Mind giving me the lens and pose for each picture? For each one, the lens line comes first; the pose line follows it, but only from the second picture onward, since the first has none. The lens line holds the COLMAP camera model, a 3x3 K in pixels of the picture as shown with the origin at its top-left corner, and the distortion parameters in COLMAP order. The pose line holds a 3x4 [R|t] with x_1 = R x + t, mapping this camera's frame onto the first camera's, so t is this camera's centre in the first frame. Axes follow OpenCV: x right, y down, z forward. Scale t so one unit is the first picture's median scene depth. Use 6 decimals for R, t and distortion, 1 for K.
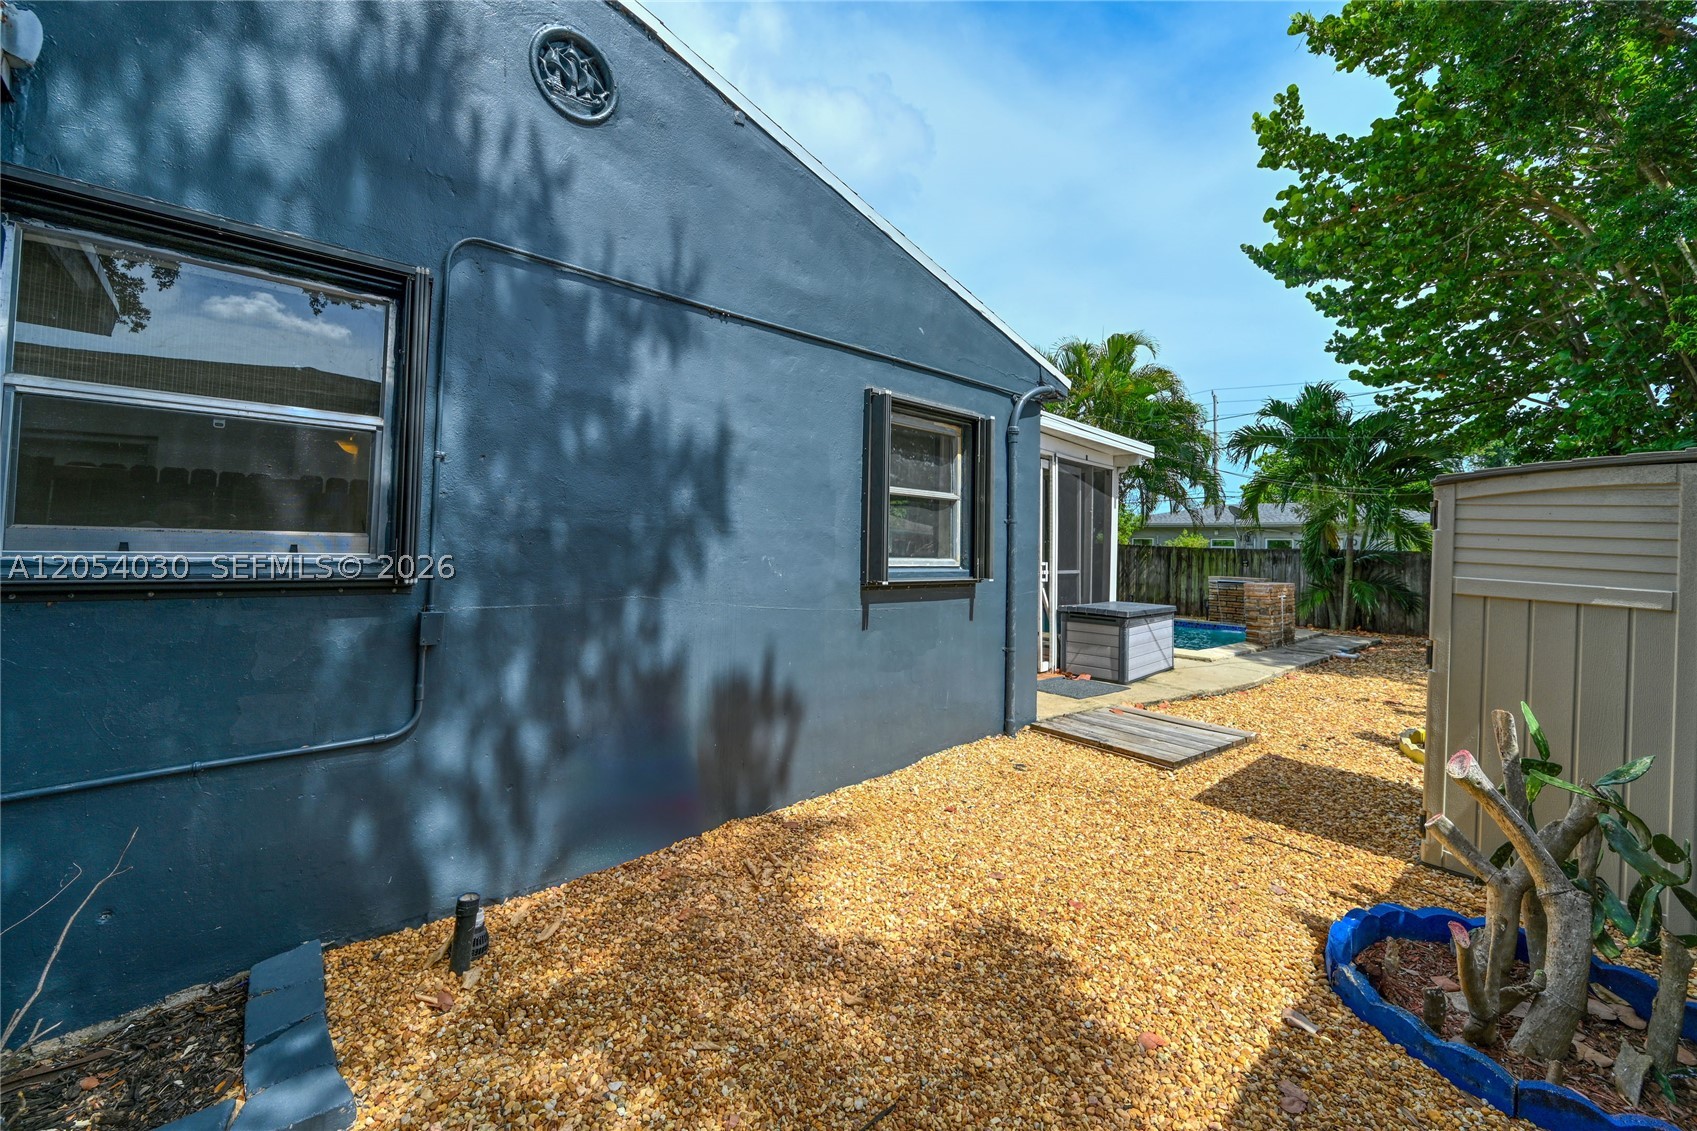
lens RADIAL K [[679.7, 0, 825.9], [0, 679.7, 524.7], [0, 0, 1]] dist [-0.000431, -0.000109]
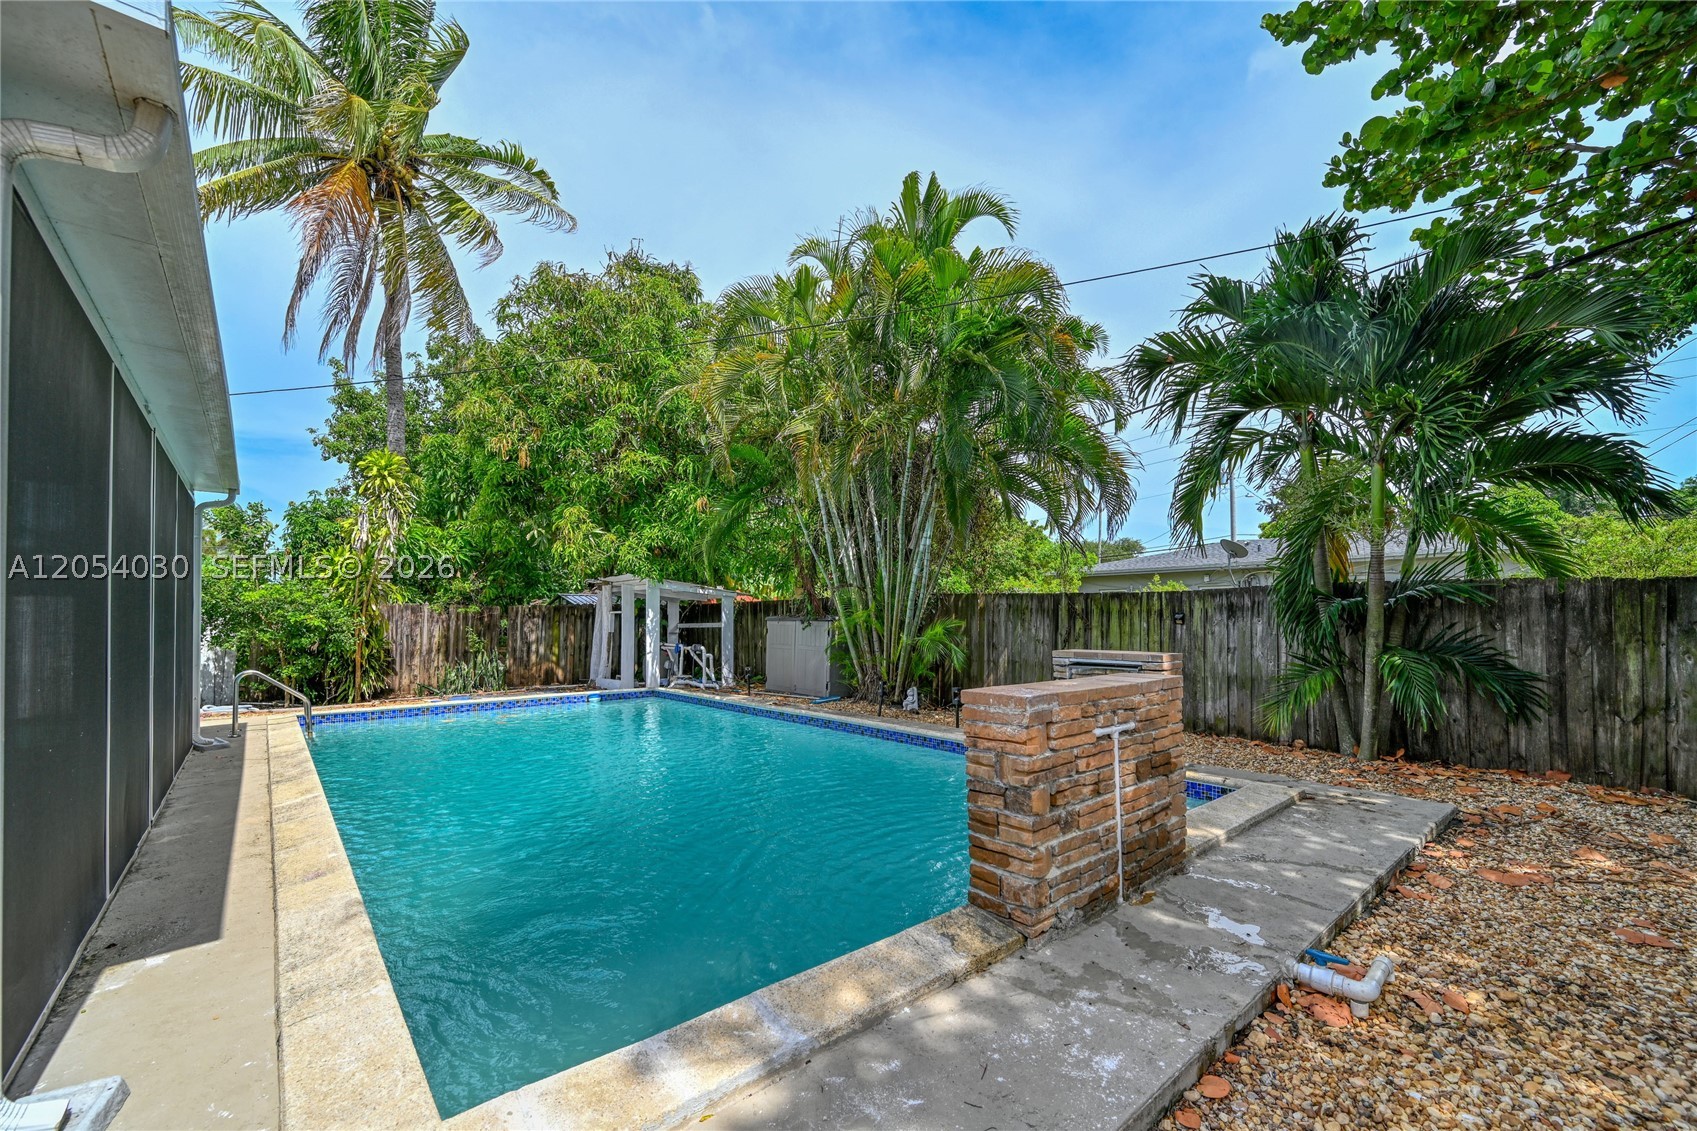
lens RADIAL K [[690.0, 0, 854.3], [0, 690.0, 610.6], [0, 0, 1]] dist [-0.000982, 0.000091]
pose [[0.999368, -0.033367, -0.012240, 0.419735], [0.033621, 0.999210, 0.021184, 0.034673], [0.011523, -0.021582, 0.999701, 0.526338]]
